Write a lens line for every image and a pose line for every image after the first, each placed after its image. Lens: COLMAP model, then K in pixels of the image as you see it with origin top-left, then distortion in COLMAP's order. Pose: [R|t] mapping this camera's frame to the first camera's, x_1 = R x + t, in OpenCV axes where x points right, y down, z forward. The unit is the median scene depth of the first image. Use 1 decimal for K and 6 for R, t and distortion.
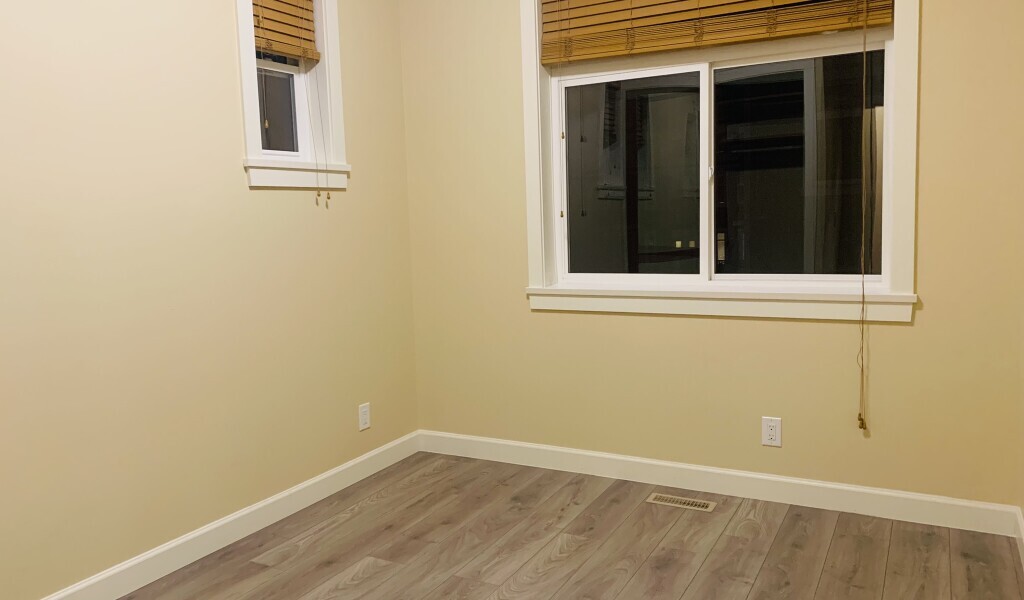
lens RADIAL K [[762.5, 0, 512.0], [0, 762.5, 300.0], [0, 0, 1]] dist [-0.002489, -0.001898]
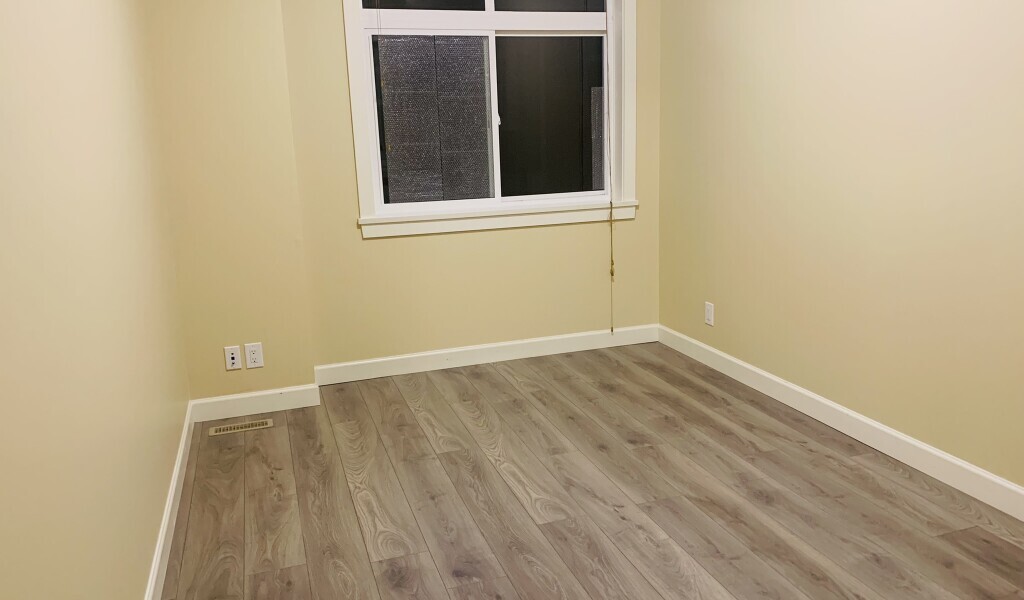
lens RADIAL K [[733.4, 0, 512.0], [0, 733.4, 300.0], [0, 0, 1]] dist [0.001621, -0.000060]
pose [[0.664903, -0.153977, 0.730886, -0.706580], [0.089220, 0.987888, 0.126954, -0.017239], [-0.741582, -0.019203, 0.670588, 0.107410]]
